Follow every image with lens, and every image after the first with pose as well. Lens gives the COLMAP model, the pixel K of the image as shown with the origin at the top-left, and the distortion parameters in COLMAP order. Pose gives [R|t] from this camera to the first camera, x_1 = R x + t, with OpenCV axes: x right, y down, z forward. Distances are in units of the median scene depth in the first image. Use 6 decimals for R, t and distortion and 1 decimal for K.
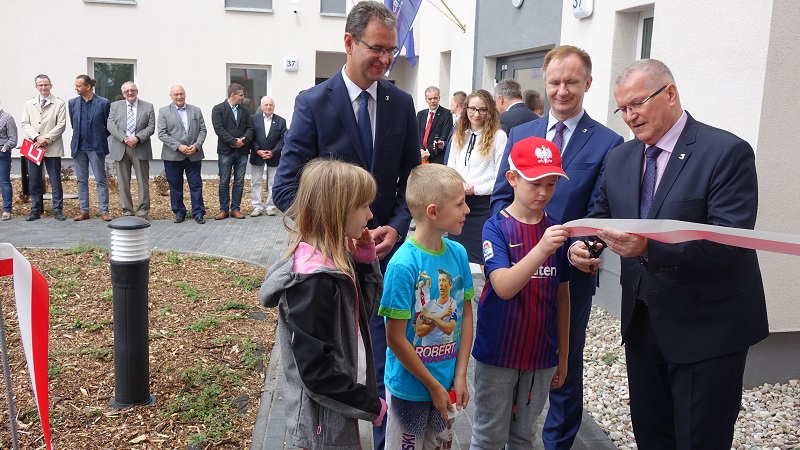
lens RADIAL K [[684.7, 0, 400.0], [0, 684.7, 225.0], [0, 0, 1]] dist [-0.037340, -0.013776]
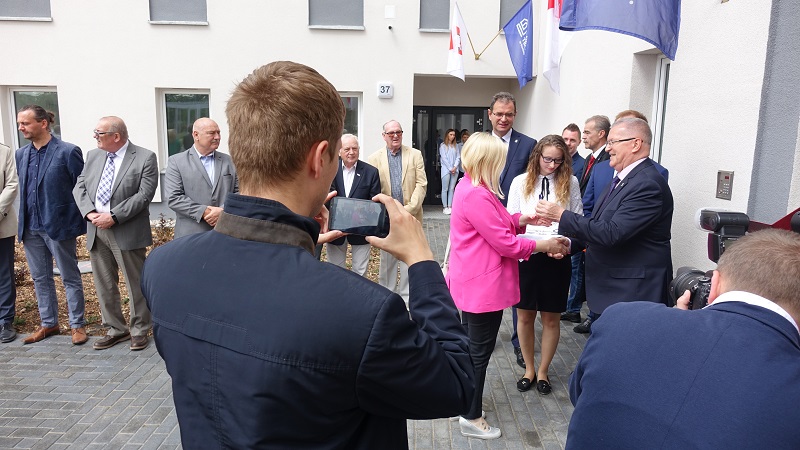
lens RADIAL K [[529.2, 0, 400.0], [0, 529.2, 225.0], [0, 0, 1]] dist [-0.009423, -0.000575]
pose [[0.991769, 0.001953, -0.128028, -0.097904], [-0.001324, 0.999987, 0.004999, -0.121817], [0.128036, -0.004789, 0.991758, 0.599836]]
